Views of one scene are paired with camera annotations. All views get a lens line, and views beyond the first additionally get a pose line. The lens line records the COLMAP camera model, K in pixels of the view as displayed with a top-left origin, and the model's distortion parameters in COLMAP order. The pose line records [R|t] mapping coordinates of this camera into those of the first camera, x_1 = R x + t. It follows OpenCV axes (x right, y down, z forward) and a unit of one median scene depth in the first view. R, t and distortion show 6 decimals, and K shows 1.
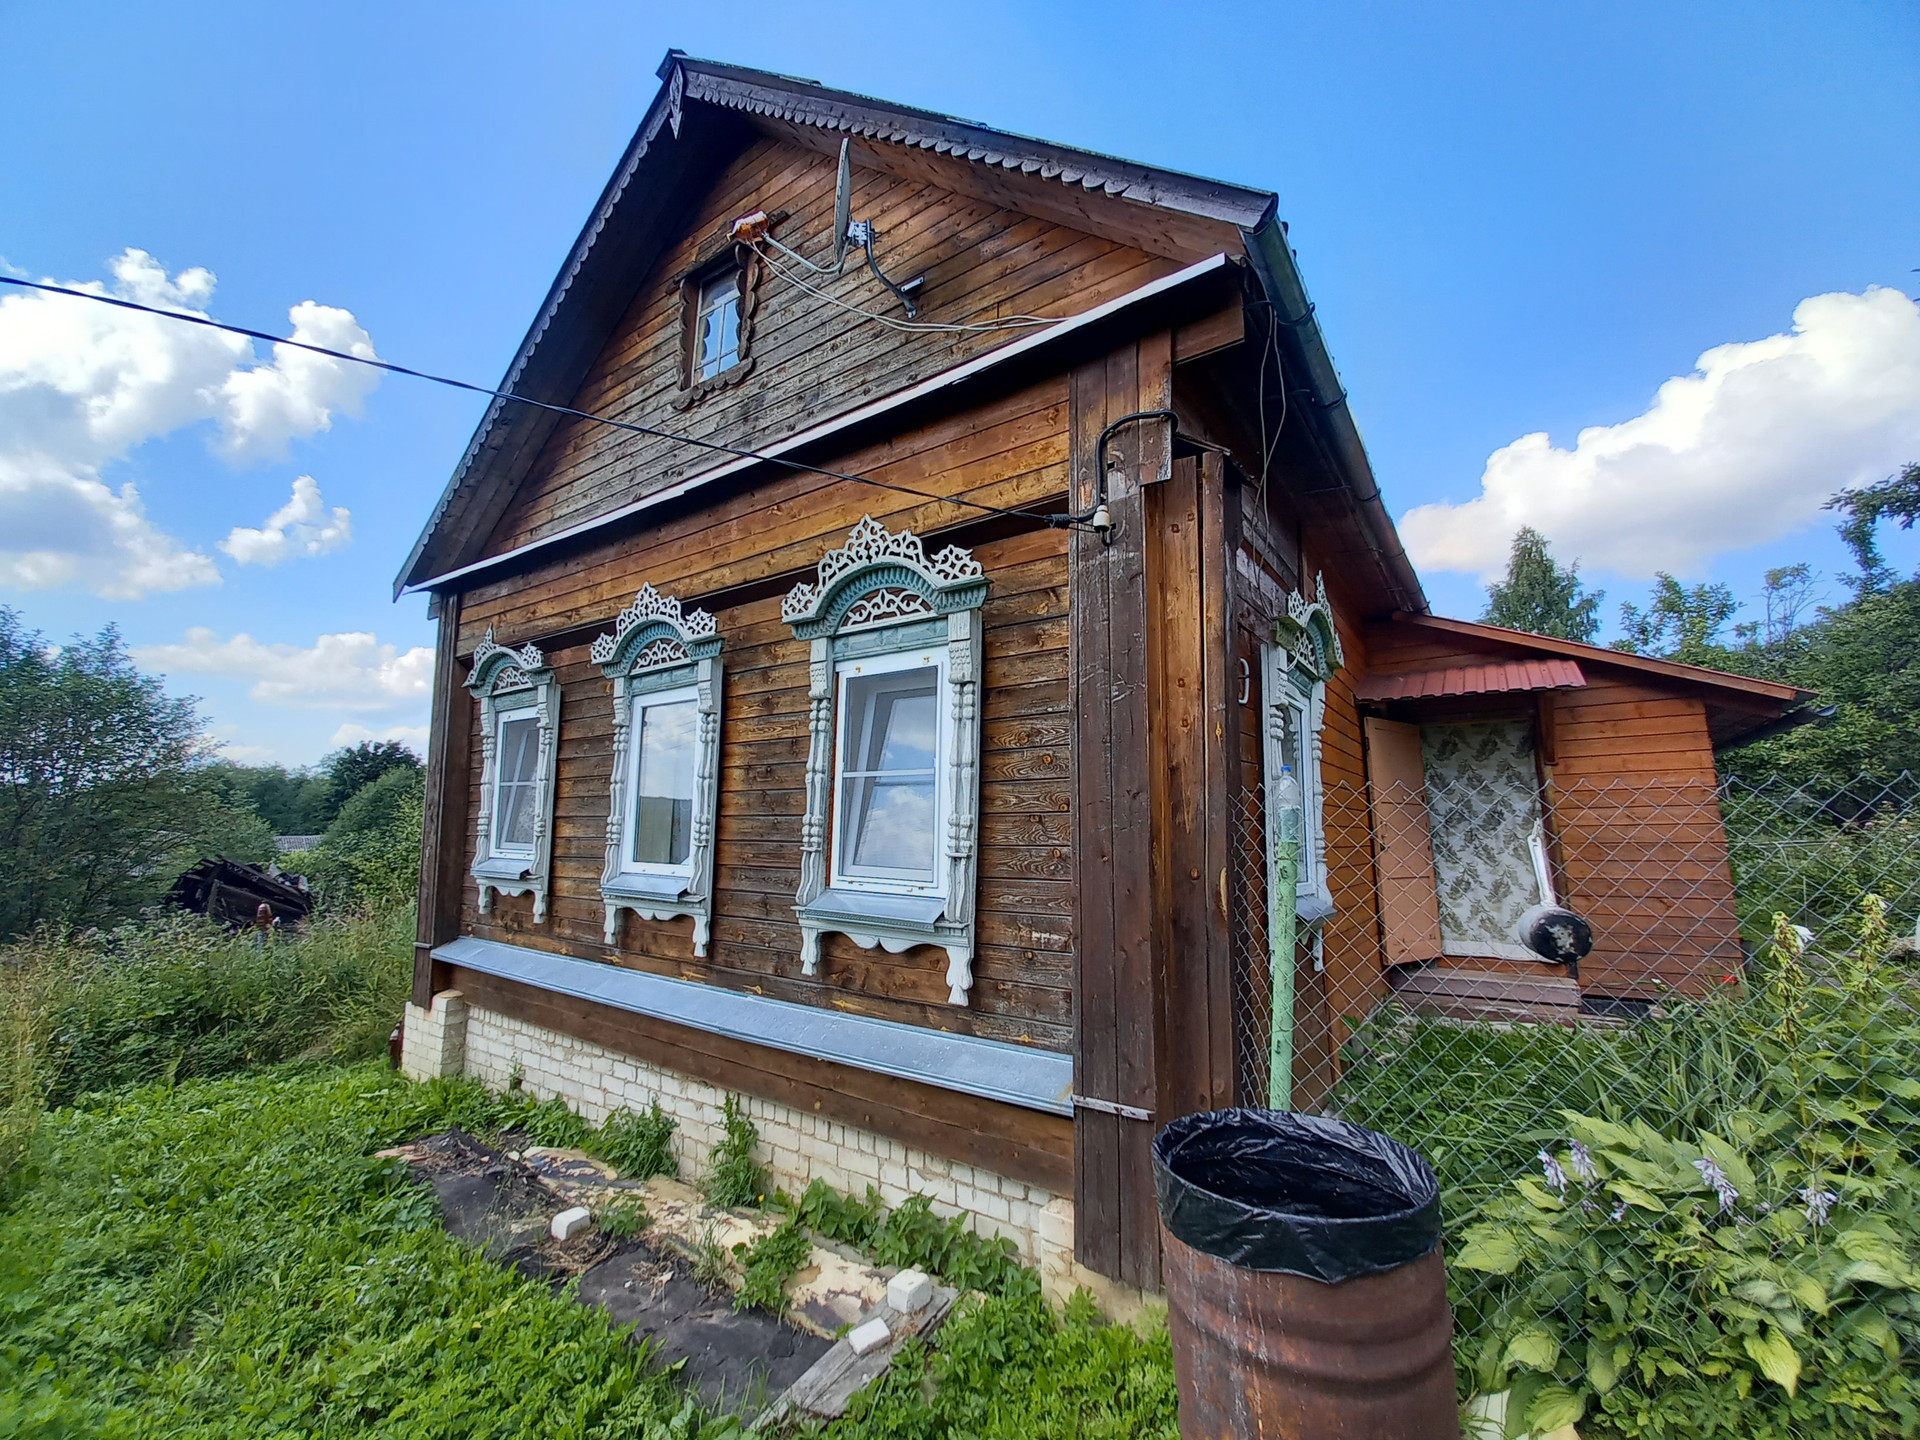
lens RADIAL K [[760.9, 0, 973.1], [0, 760.9, 713.8], [0, 0, 1]] dist [0.008259, -0.009020]
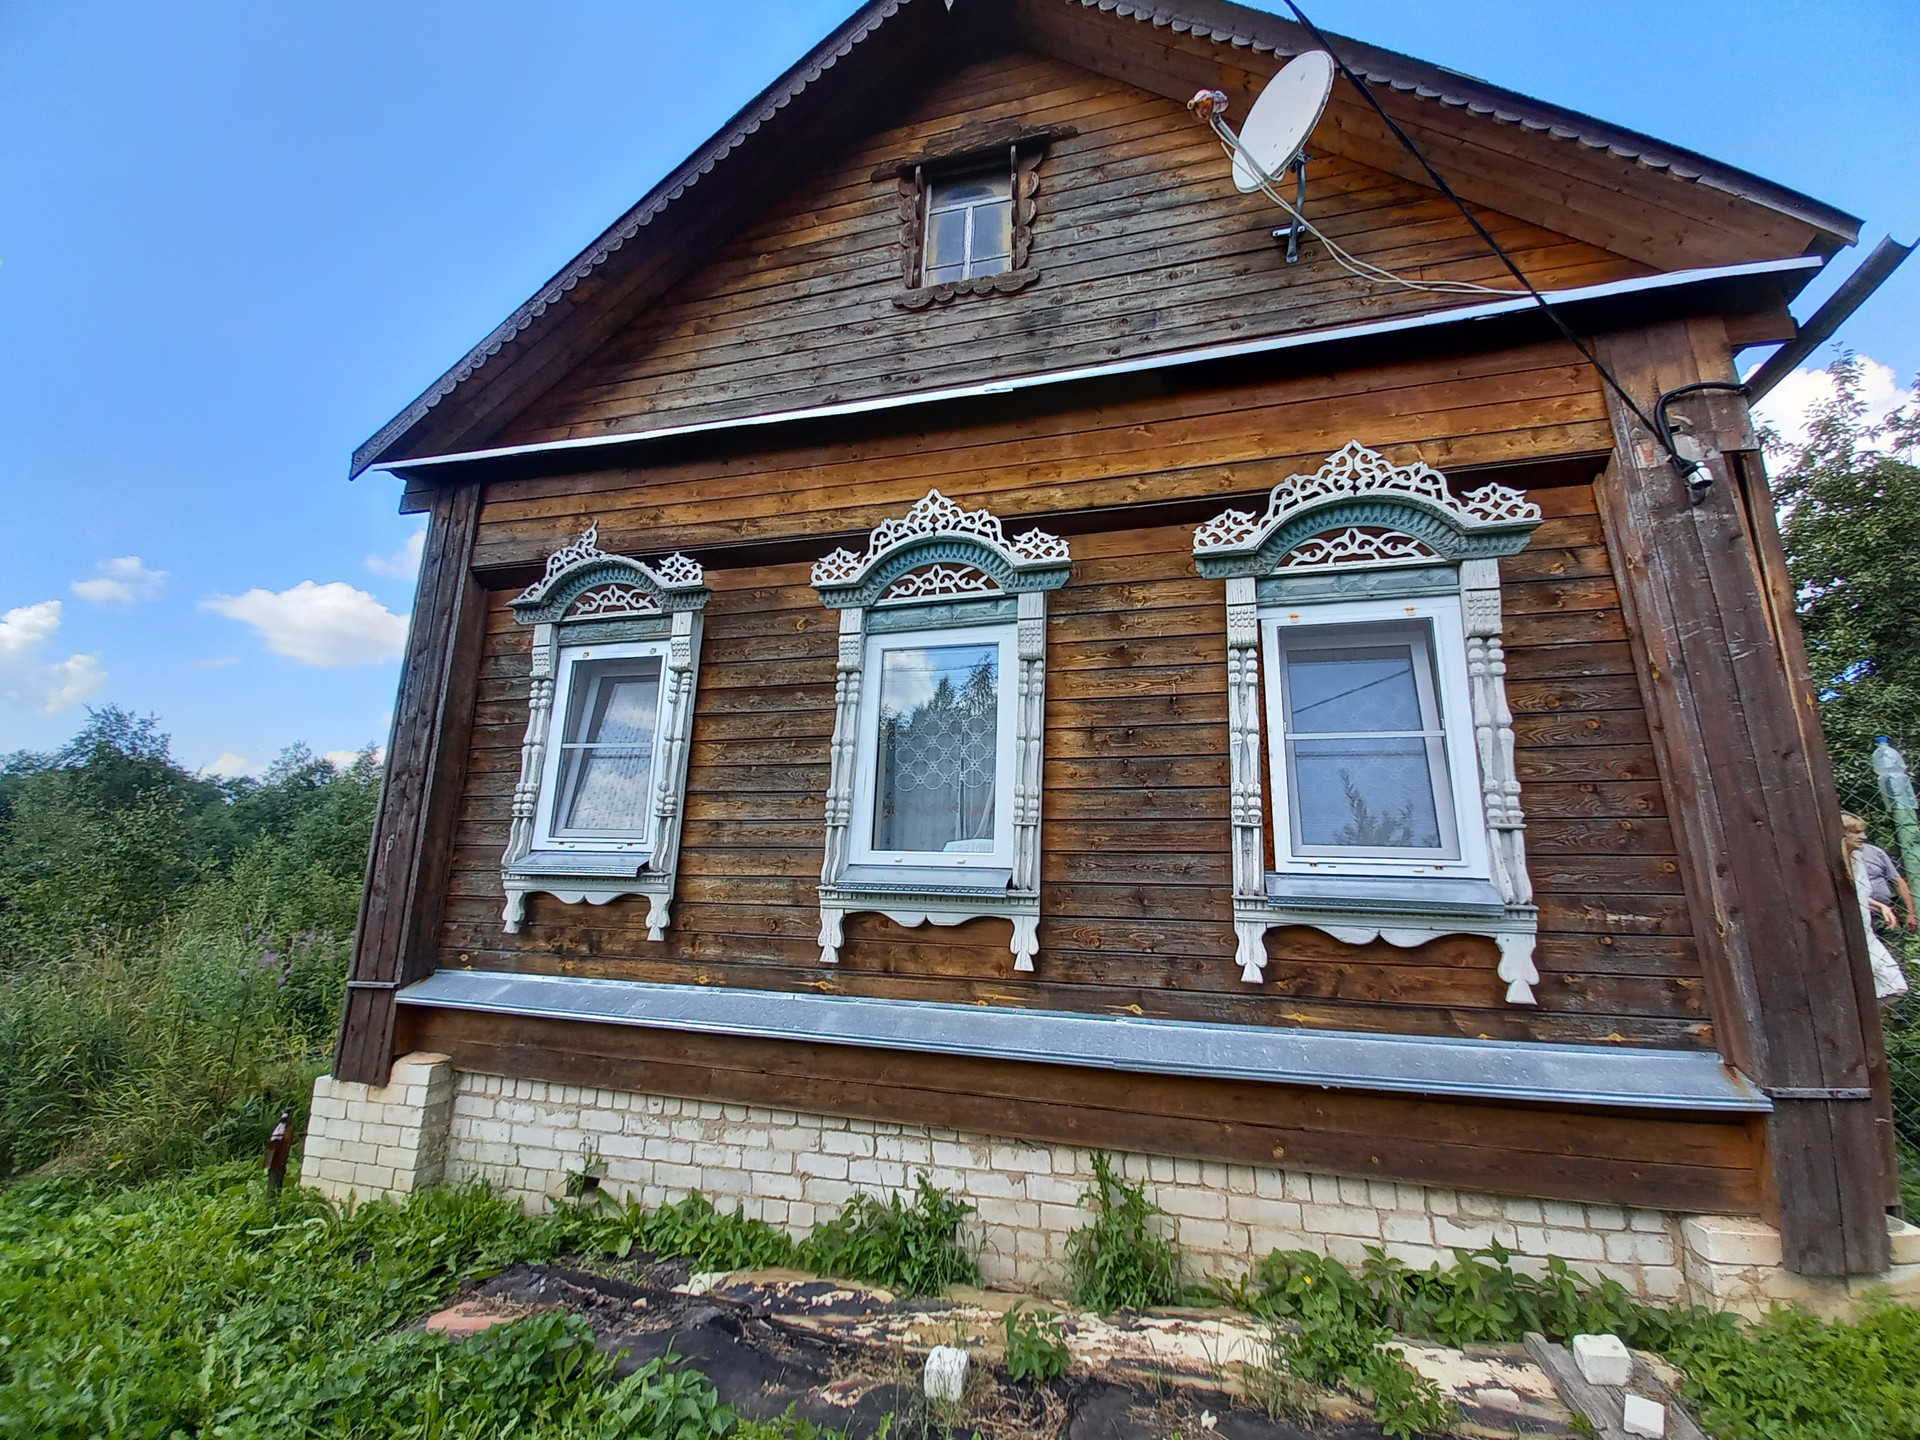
lens RADIAL K [[757.9, 0, 1032.6], [0, 757.9, 700.8], [0, 0, 1]] dist [0.007316, -0.008623]
pose [[0.941130, 0.099672, 0.323016, -0.614662], [-0.071248, 0.992565, -0.098687, 0.123960], [-0.330451, 0.069863, 0.941234, 0.263435]]
